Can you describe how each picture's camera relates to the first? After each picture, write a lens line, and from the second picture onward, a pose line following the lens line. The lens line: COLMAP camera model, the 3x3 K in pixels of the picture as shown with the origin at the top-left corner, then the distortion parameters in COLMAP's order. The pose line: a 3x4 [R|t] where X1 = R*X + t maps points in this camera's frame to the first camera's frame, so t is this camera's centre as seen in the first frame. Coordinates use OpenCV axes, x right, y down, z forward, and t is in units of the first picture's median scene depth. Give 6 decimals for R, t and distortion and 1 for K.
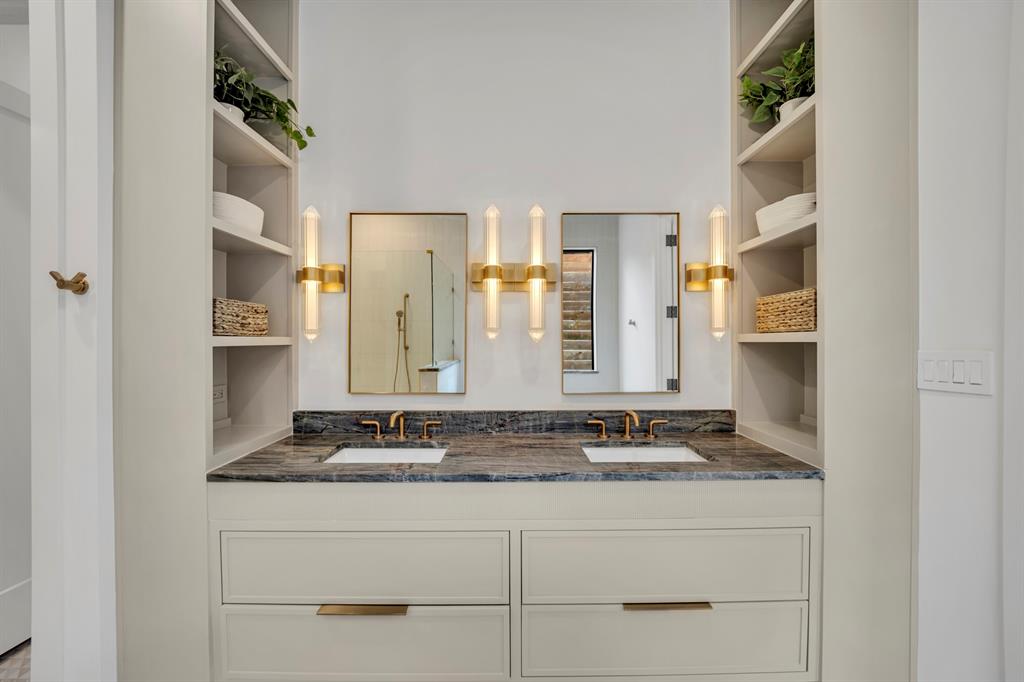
lens RADIAL K [[386.3, 0, 510.1], [0, 386.3, 353.9], [0, 0, 1]] dist [-0.025805, -0.000123]
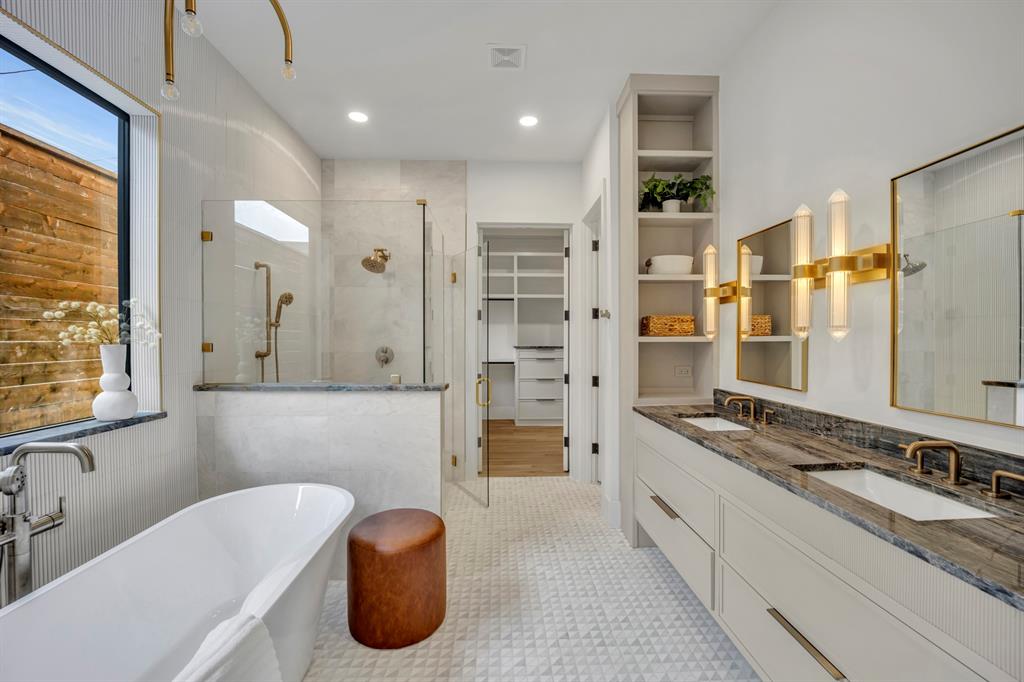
lens RADIAL K [[417.7, 0, 511.8], [0, 417.7, 342.6], [0, 0, 1]] dist [-0.020505, 0.000494]
pose [[0.049857, 0.014465, -0.998652, 0.938898], [-0.011487, 0.999837, 0.013909, -0.030766], [0.998690, 0.010778, 0.050015, 0.179677]]
